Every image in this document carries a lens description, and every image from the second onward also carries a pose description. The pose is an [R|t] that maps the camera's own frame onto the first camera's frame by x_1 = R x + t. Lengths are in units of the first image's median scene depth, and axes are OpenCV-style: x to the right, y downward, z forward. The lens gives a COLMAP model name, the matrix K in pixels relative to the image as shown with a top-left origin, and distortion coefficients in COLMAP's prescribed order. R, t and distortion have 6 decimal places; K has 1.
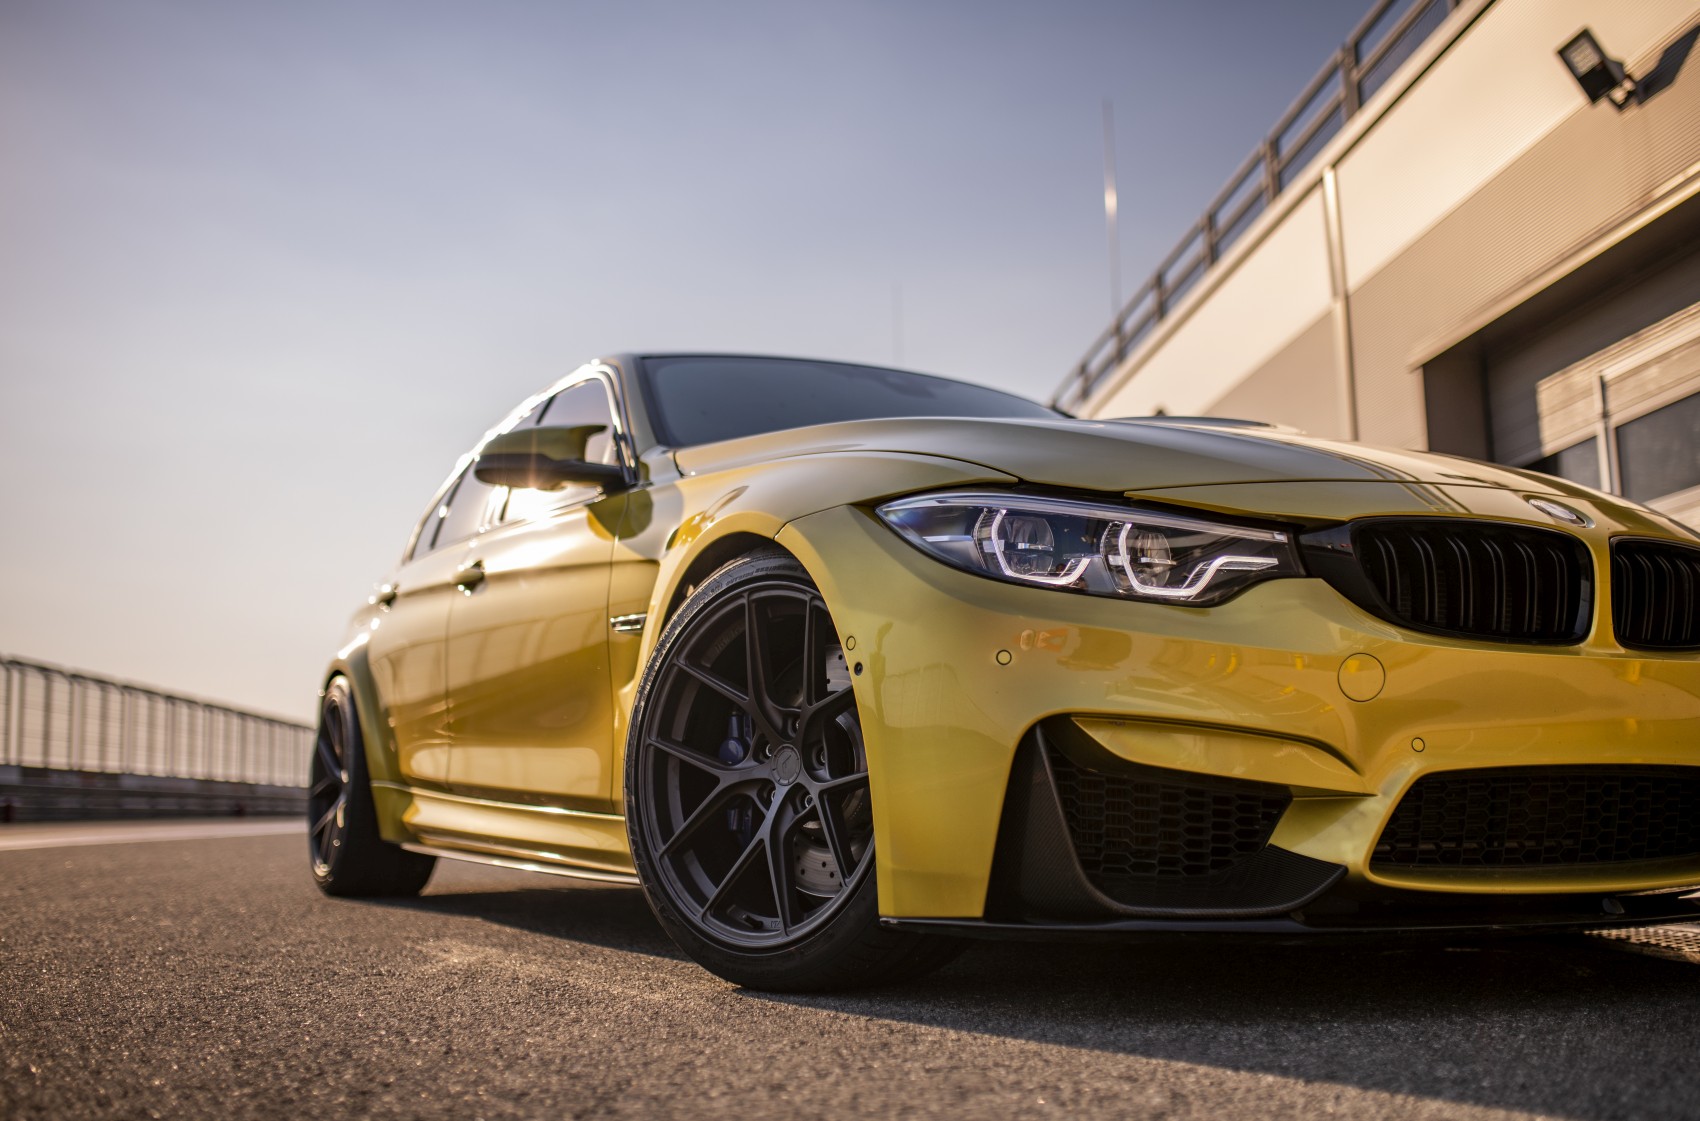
lens RADIAL K [[1654.1, 0, 848.4], [0, 1654.1, 548.8], [0, 0, 1]] dist [-0.034307, 0.000000]
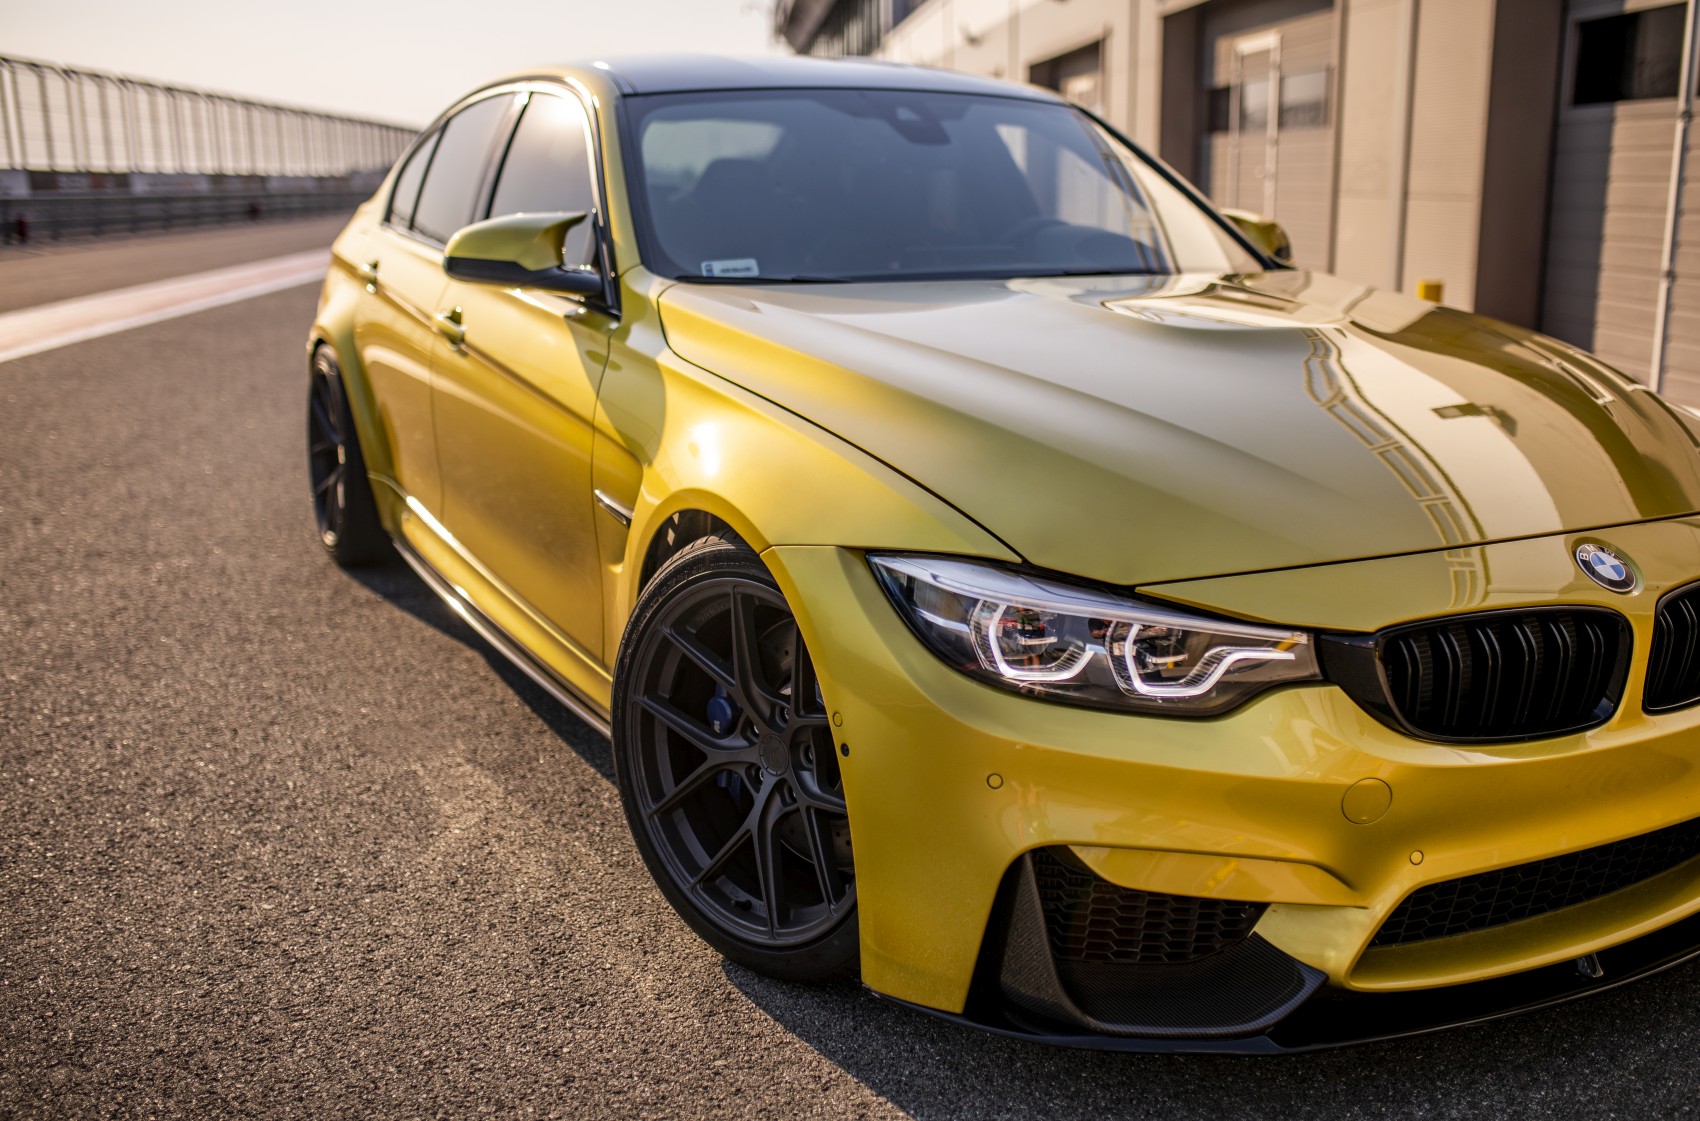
lens RADIAL K [[1654.1, 0, 852.7], [0, 1654.1, 549.9], [0, 0, 1]] dist [-0.034307, 0.000000]
pose [[0.999912, 0.010859, -0.007662, 0.007389], [-0.007302, 0.930626, 0.365900, -0.169498], [0.011104, -0.365812, 0.930623, 0.066522]]
